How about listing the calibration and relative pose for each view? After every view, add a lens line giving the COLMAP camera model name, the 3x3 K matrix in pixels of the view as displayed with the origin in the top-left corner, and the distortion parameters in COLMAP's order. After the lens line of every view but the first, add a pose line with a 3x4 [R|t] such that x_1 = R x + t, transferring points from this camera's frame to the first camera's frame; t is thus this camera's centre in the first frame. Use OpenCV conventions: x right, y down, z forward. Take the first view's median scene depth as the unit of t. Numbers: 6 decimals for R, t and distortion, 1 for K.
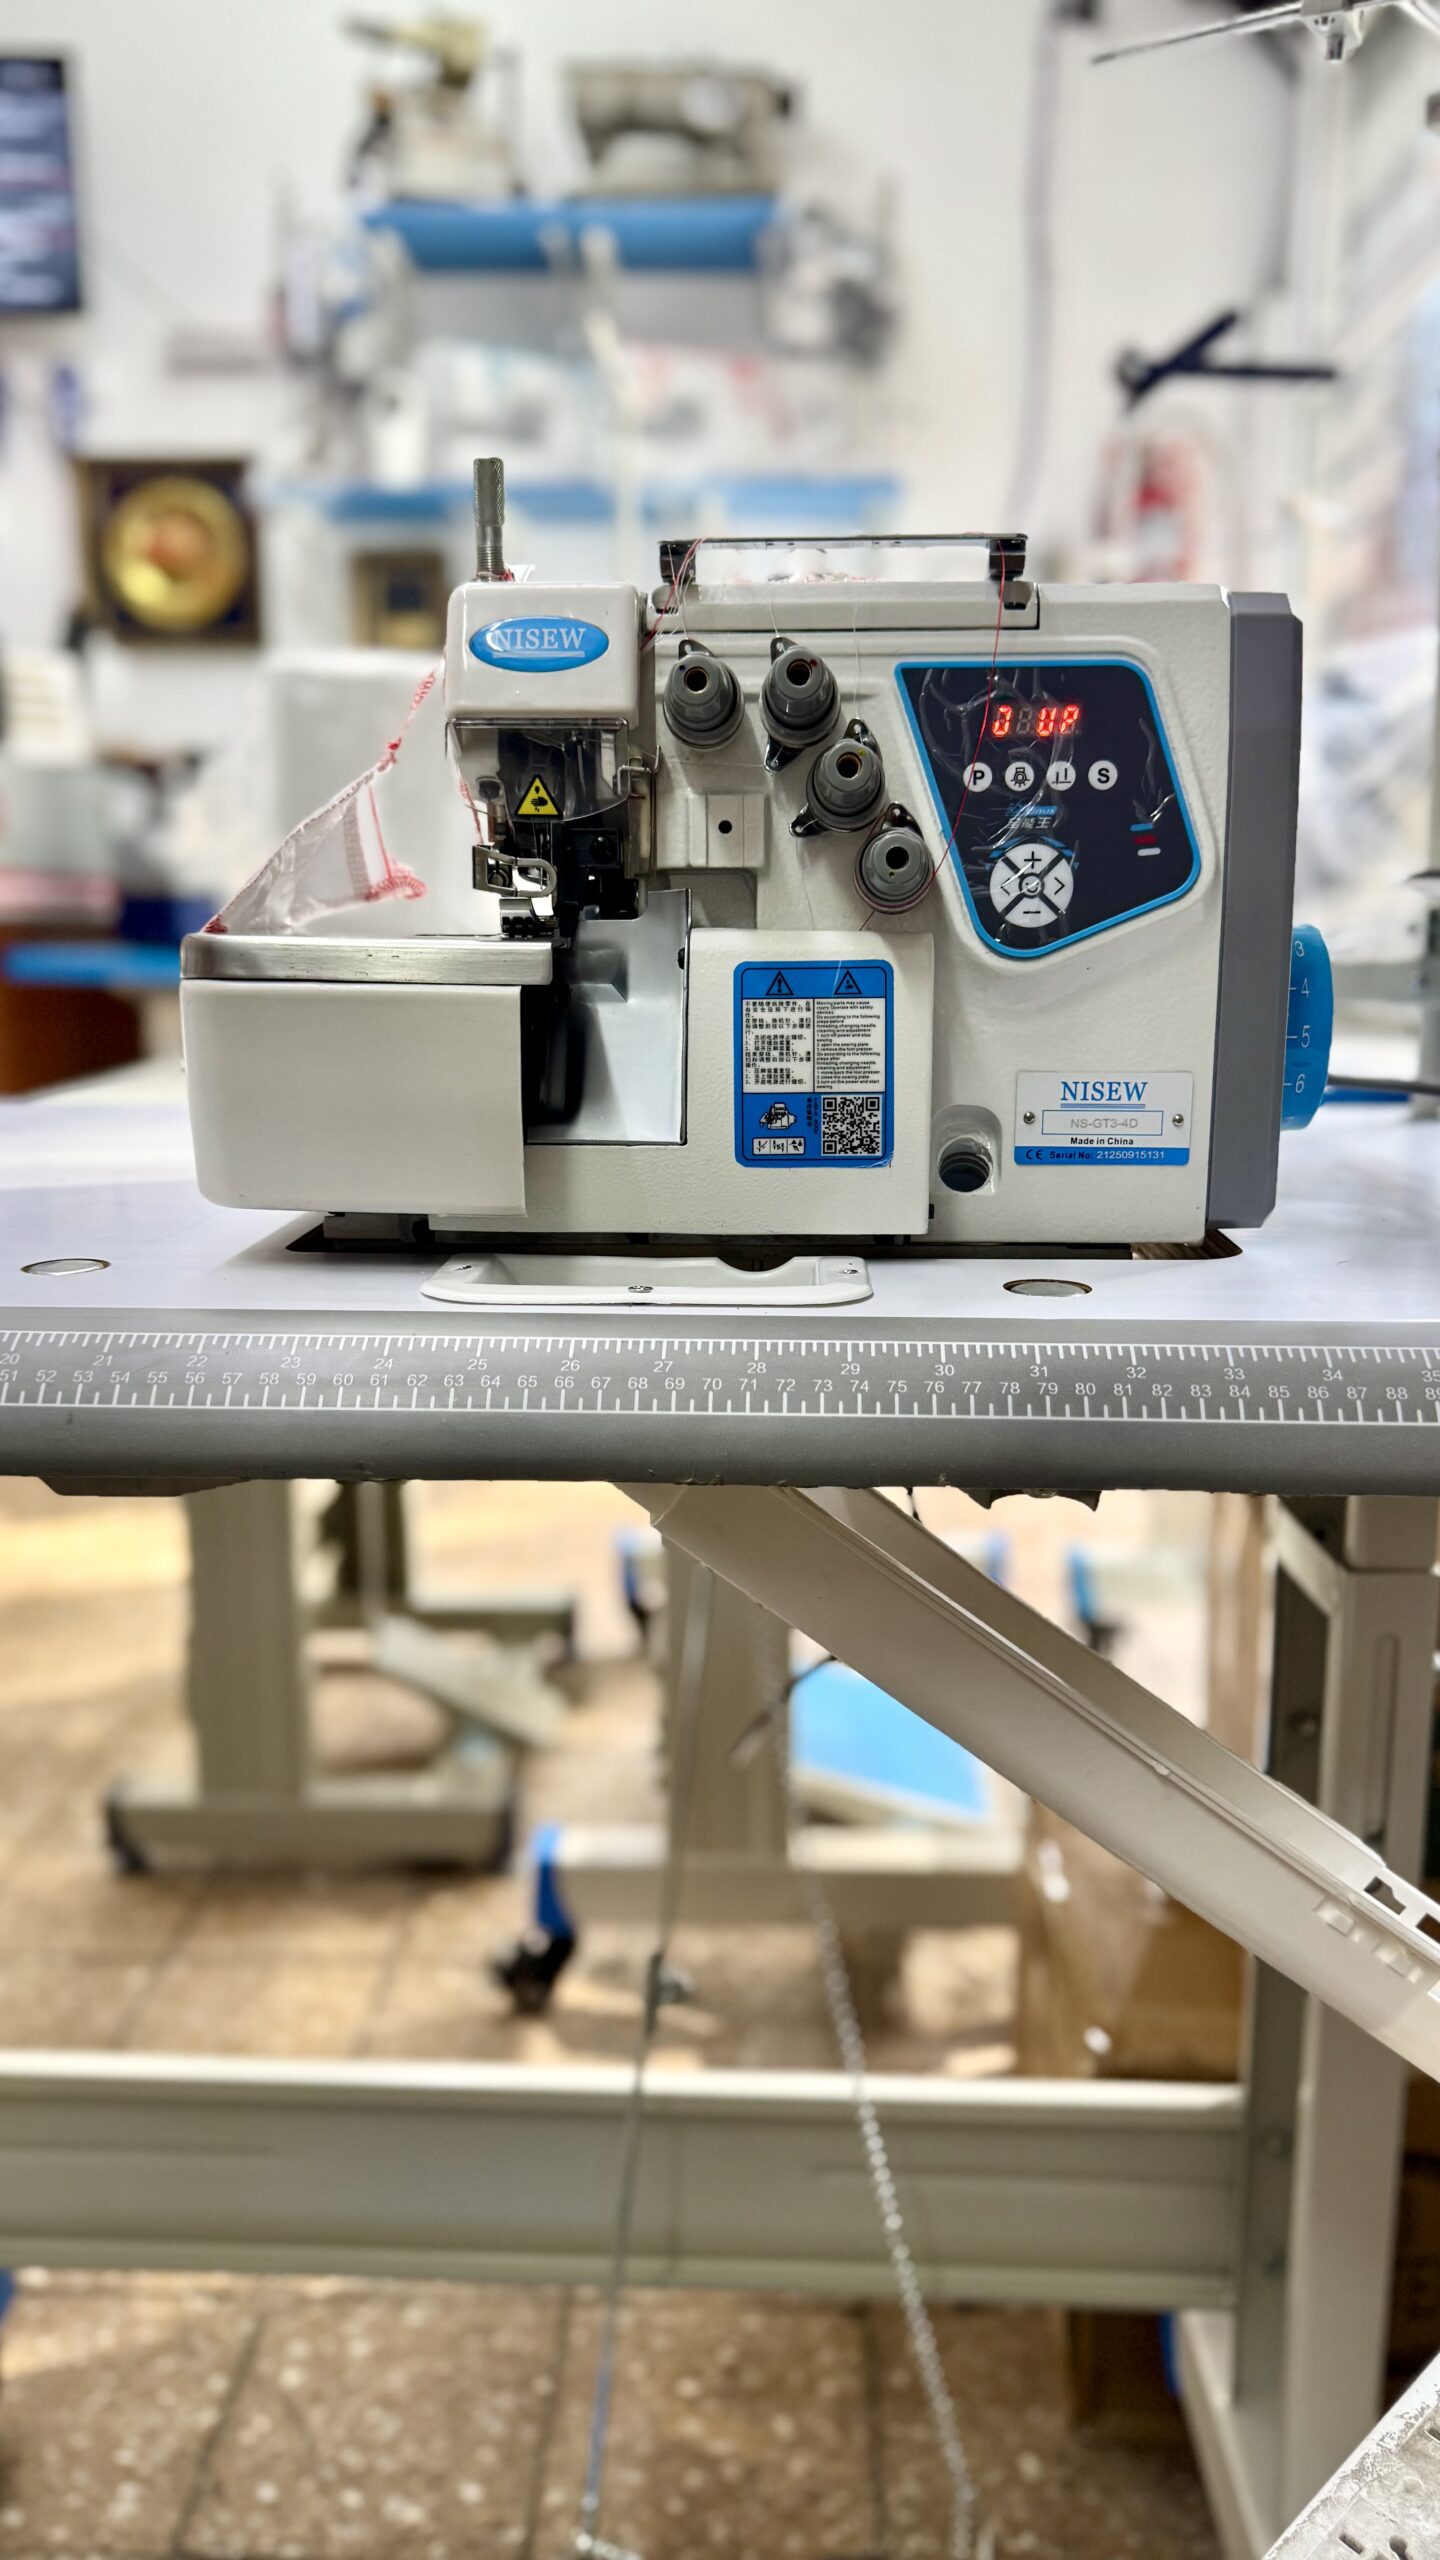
lens RADIAL K [[1969.4, 0, 728.7], [0, 1969.4, 1325.2], [0, 0, 1]] dist [0.178279, -0.428406]
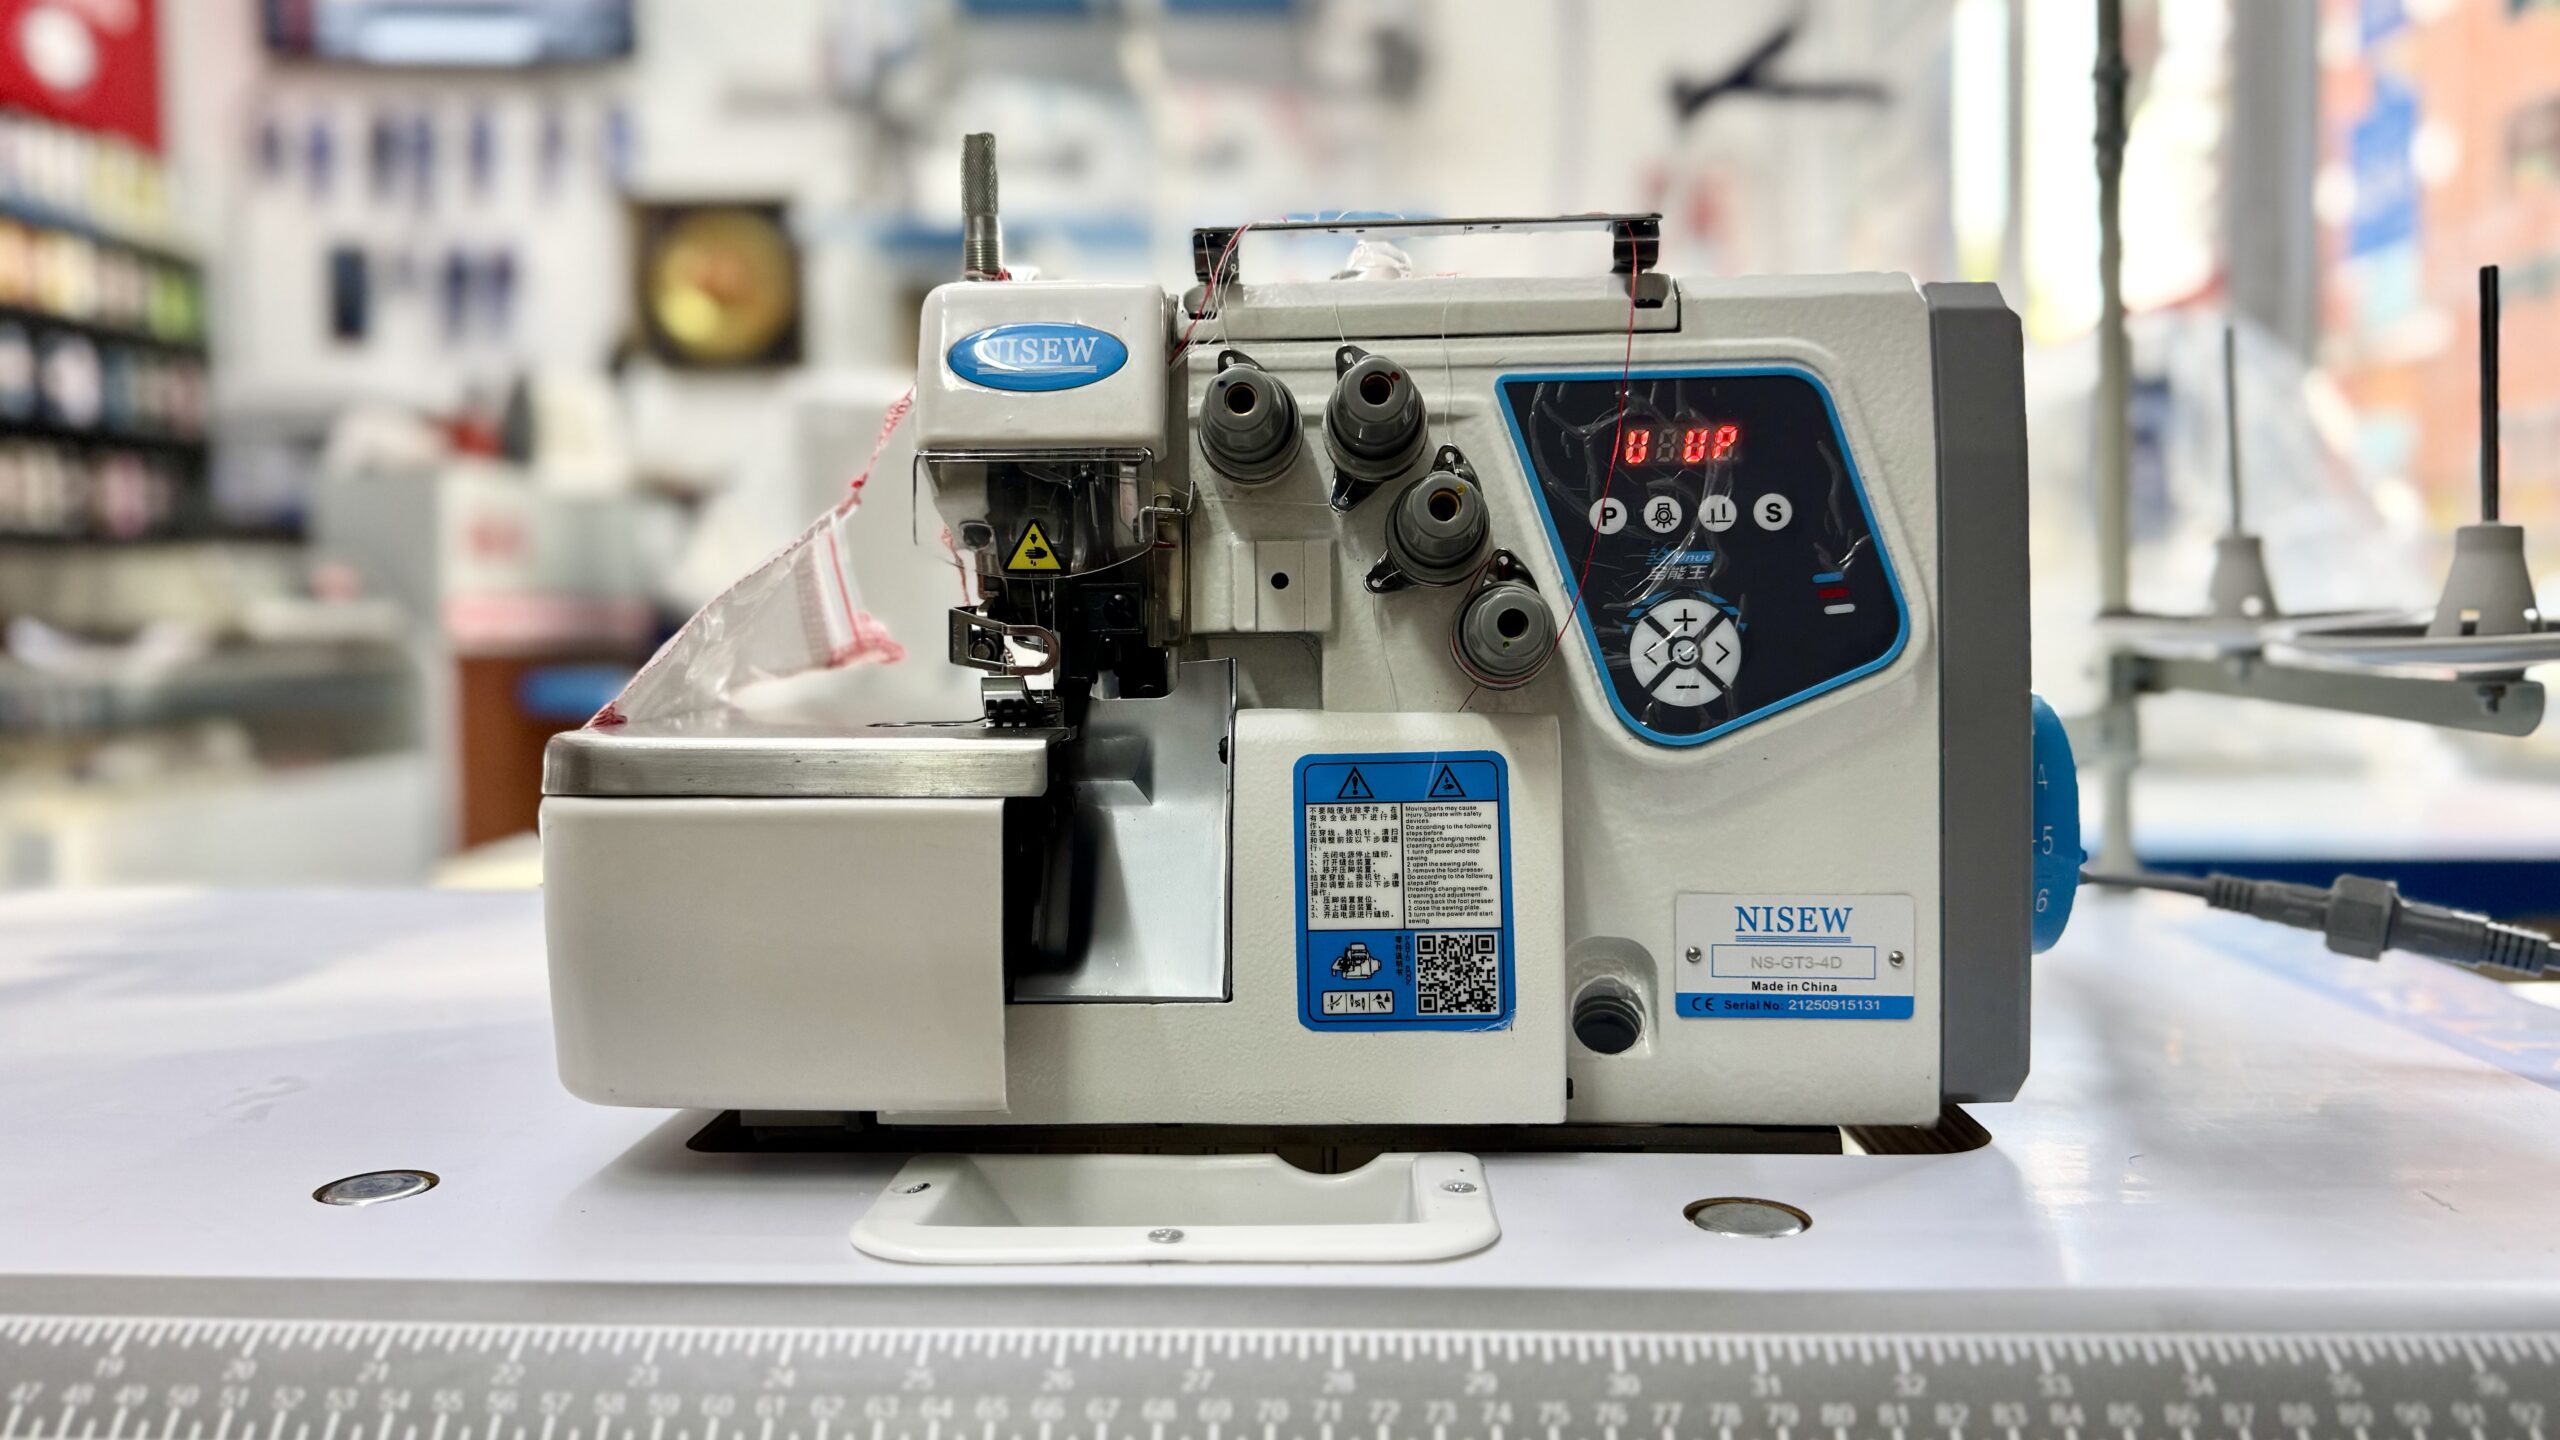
lens RADIAL K [[1969.4, 0, 1280.0], [0, 1969.4, 720.0], [0, 0, 1]] dist [0.178279, -0.428406]
pose [[0.999935, -0.011304, 0.001470, -0.003419], [0.011396, 0.988283, -0.152204, -0.082299], [0.000267, 0.152211, 0.988348, 0.257639]]
